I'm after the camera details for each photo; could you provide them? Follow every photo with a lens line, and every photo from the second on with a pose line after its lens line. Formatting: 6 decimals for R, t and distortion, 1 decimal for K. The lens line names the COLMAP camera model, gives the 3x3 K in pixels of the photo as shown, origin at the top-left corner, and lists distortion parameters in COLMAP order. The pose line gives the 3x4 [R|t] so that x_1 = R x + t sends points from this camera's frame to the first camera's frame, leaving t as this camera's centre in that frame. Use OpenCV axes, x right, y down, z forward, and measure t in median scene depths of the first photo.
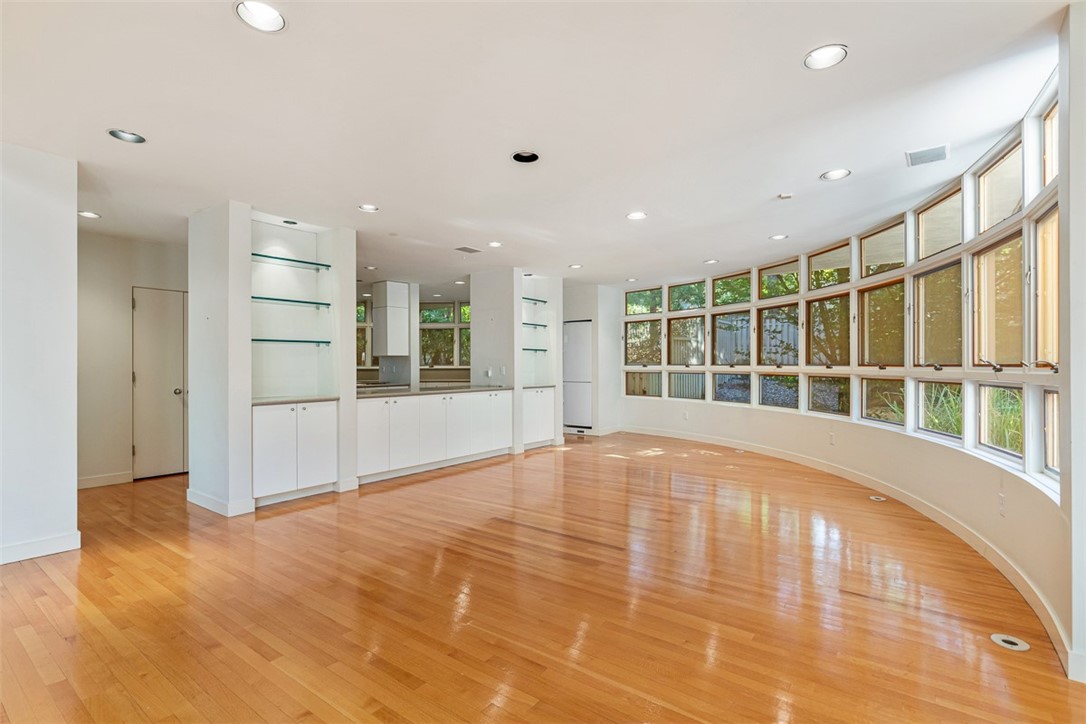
lens RADIAL K [[512.2, 0, 543.4], [0, 512.2, 362.4], [0, 0, 1]] dist [0.008682, -0.001916]
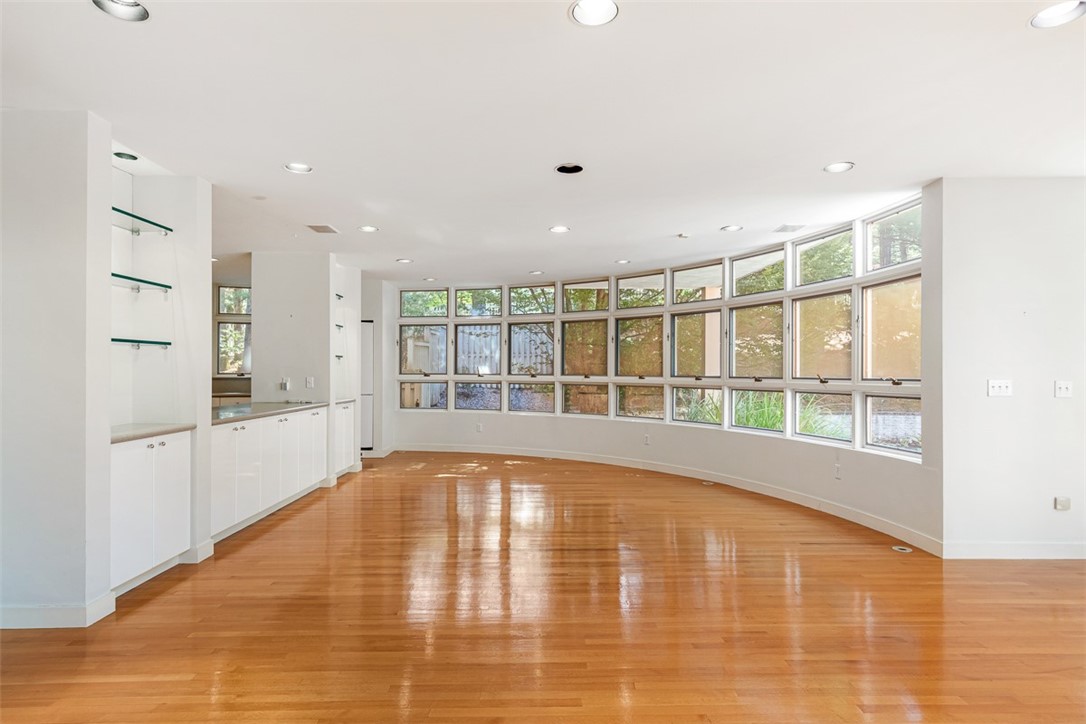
lens RADIAL K [[607.0, 0, 542.5], [0, 607.0, 357.9], [0, 0, 1]] dist [0.000461, -0.001354]
pose [[0.785993, 0.018116, 0.617969, -0.399565], [-0.008152, 0.999787, -0.018940, -0.006787], [-0.618181, 0.009850, 0.785974, 0.057997]]
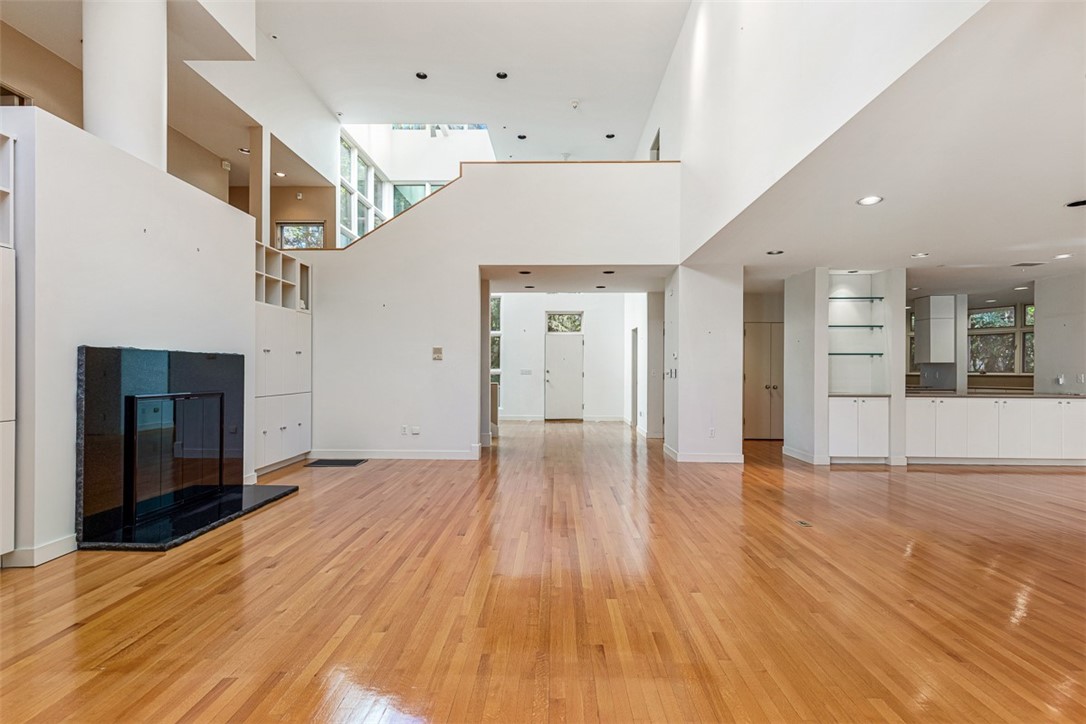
lens RADIAL K [[490.7, 0, 545.4], [0, 490.7, 368.8], [0, 0, 1]] dist [0.010475, -0.001375]
pose [[0.586910, 0.004479, -0.809640, 0.088080], [-0.002935, 0.999990, 0.003405, -0.001675], [0.809647, 0.000378, 0.586917, -0.369212]]
